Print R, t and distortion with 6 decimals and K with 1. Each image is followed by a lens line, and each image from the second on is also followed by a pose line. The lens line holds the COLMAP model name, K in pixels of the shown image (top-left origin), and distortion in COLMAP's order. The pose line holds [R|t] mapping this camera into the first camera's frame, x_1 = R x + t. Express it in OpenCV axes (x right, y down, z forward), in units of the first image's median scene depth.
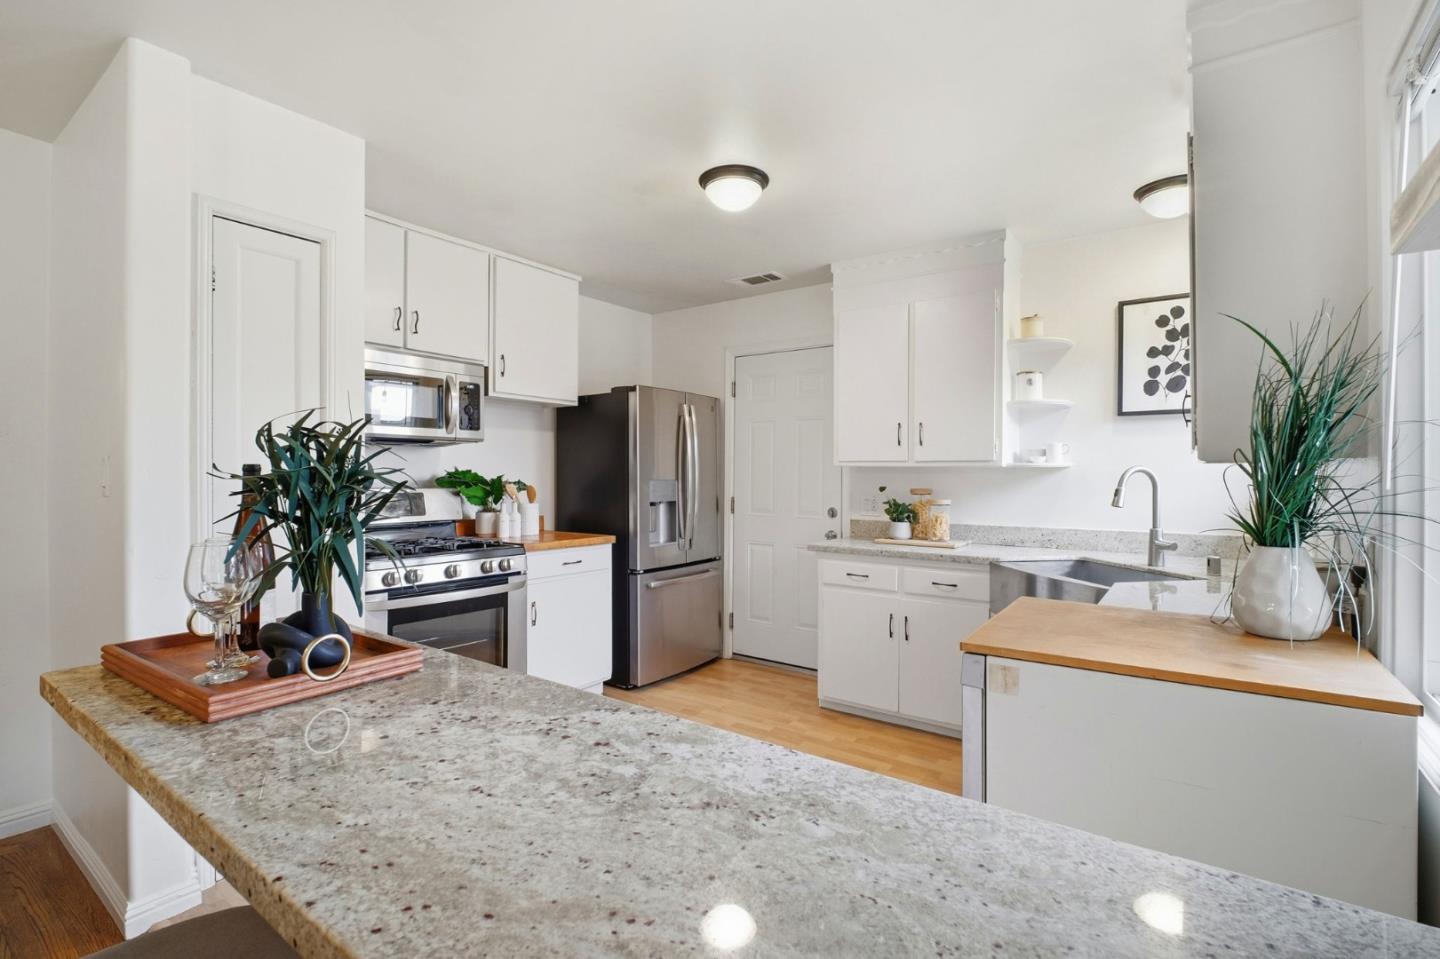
lens RADIAL K [[659.0, 0, 720.5], [0, 659.0, 474.5], [0, 0, 1]] dist [-0.008828, -0.003304]
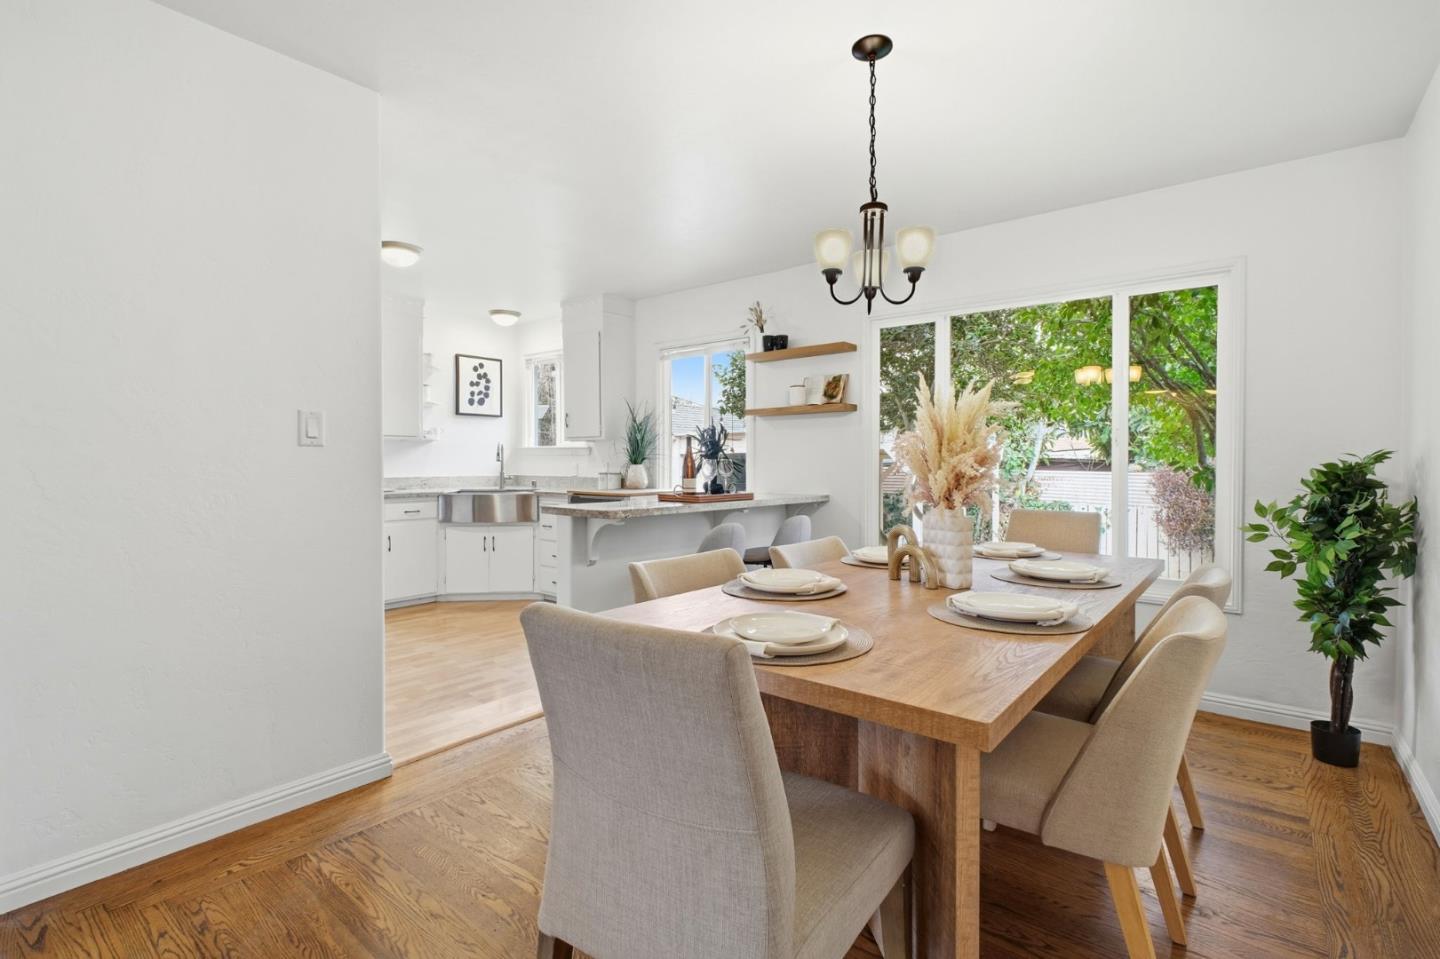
lens RADIAL K [[659.0, 0, 726.5], [0, 659.0, 461.8], [0, 0, 1]] dist [-0.008828, -0.003304]
pose [[0.048571, -0.007199, 0.998794, -1.141120], [-0.002772, 0.999969, 0.007342, 0.026823], [-0.998816, -0.003125, 0.048549, 0.132196]]
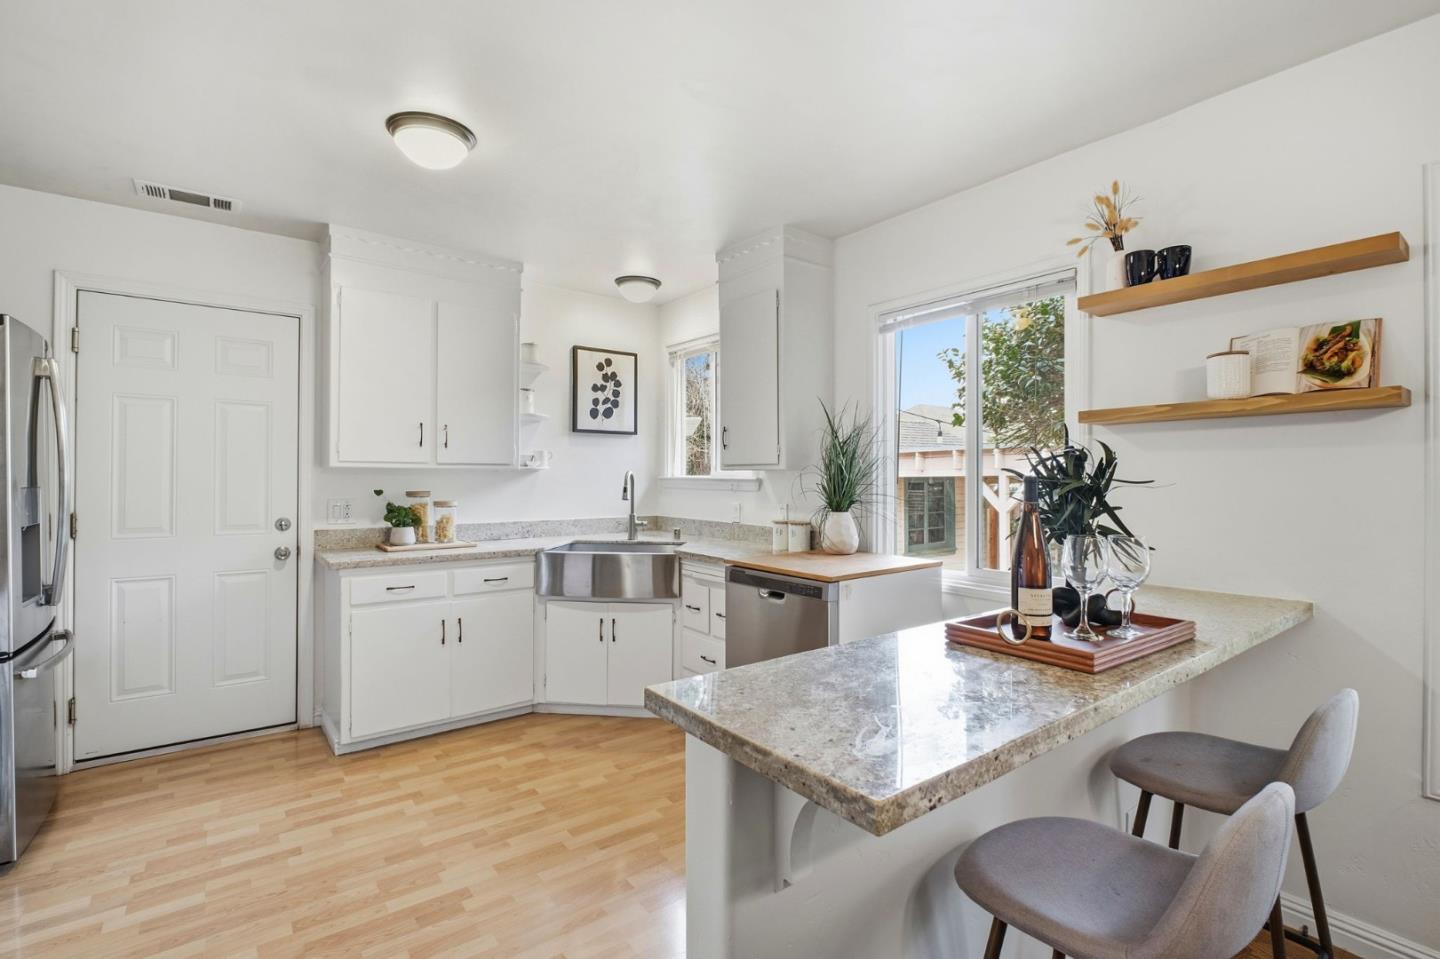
lens RADIAL K [[659.0, 0, 734.7], [0, 659.0, 473.4], [0, 0, 1]] dist [-0.008828, -0.003304]
pose [[0.276125, 0.001336, 0.961121, -0.533921], [-0.002755, 0.999996, -0.000598, -0.005745], [-0.961118, -0.002483, 0.276128, 0.302109]]
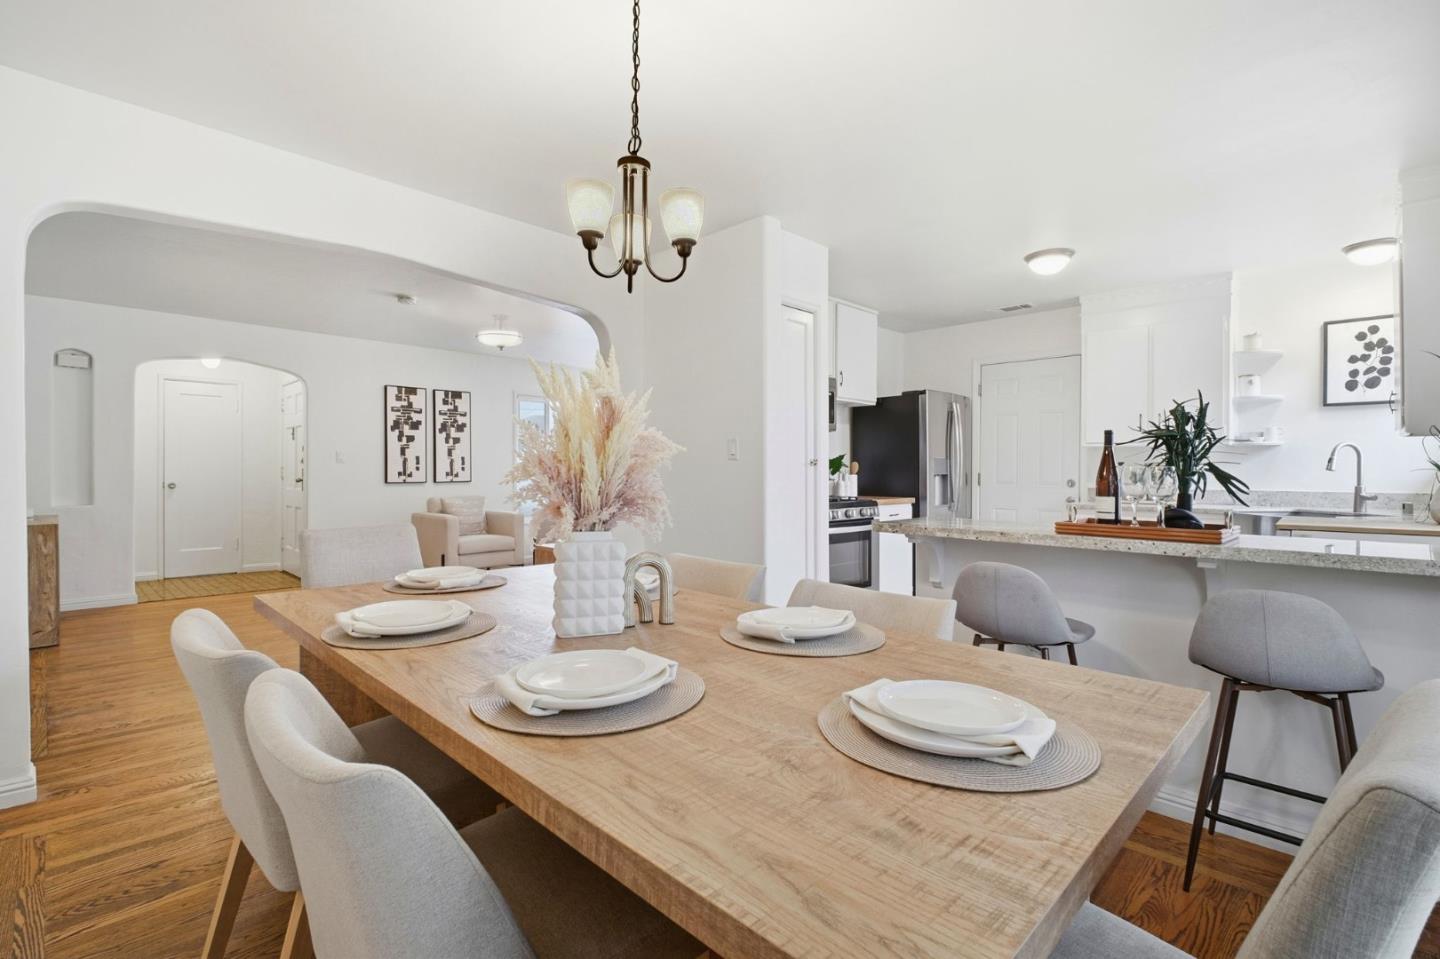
lens RADIAL K [[659.0, 0, 712.5], [0, 659.0, 472.6], [0, 0, 1]] dist [-0.008828, -0.003304]
pose [[0.988581, -0.003022, -0.150661, -0.407408], [0.003773, 0.999982, 0.004698, 0.033680], [0.150644, -0.005213, 0.988574, -0.484115]]
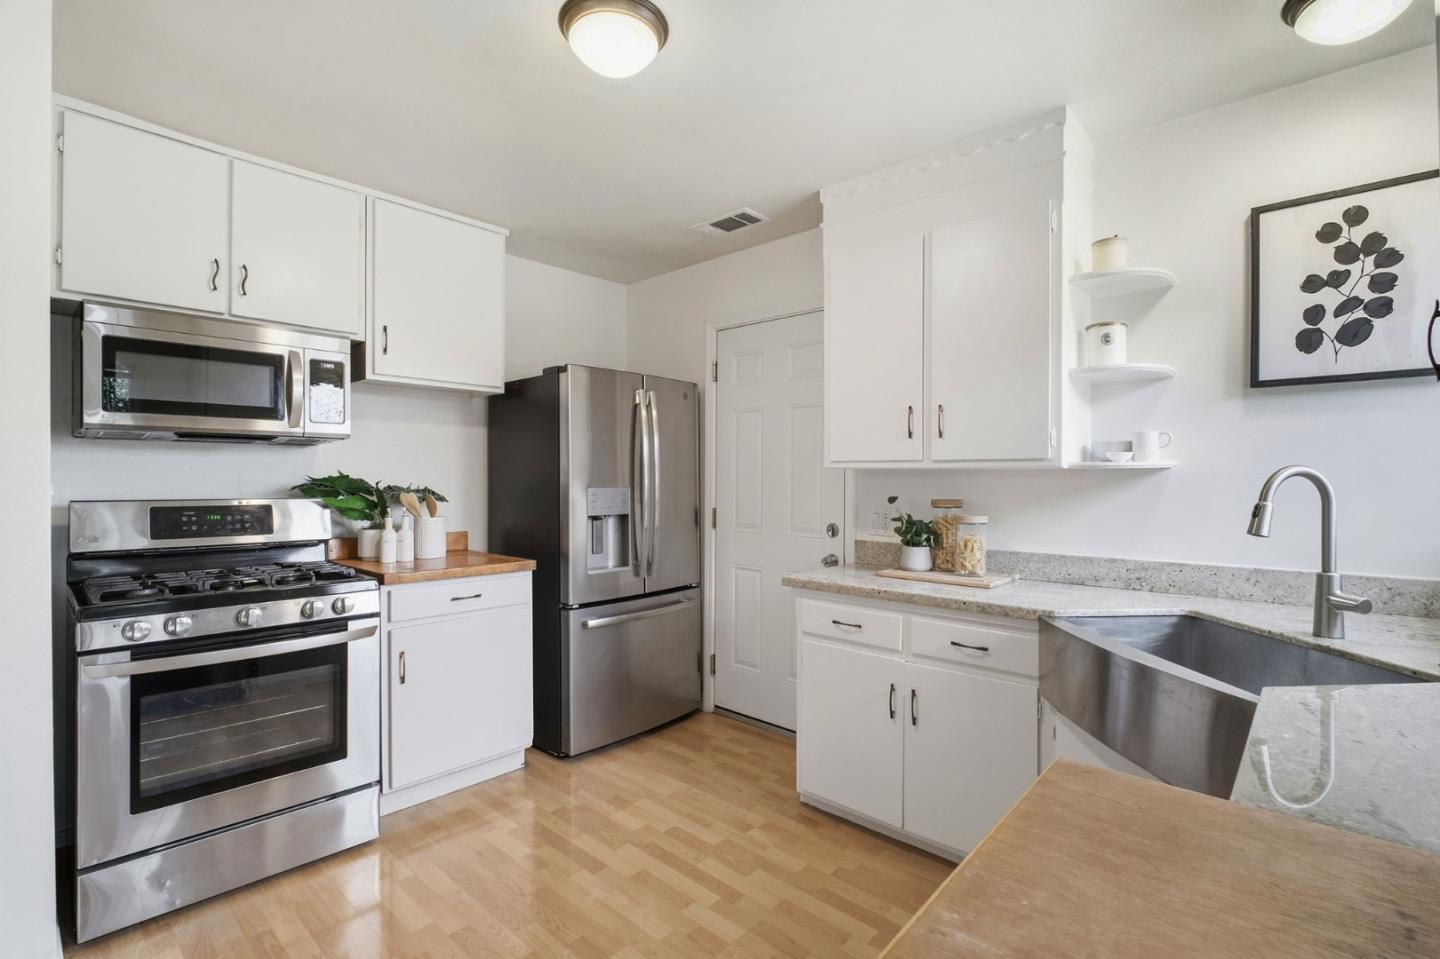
lens RADIAL K [[659.0, 0, 720.6], [0, 659.0, 478.1], [0, 0, 1]] dist [-0.008828, -0.003304]
pose [[0.993627, -0.002505, -0.112687, 0.152980], [0.002565, 0.999997, 0.000392, -0.002506], [0.112686, -0.000678, 0.993630, 0.288709]]
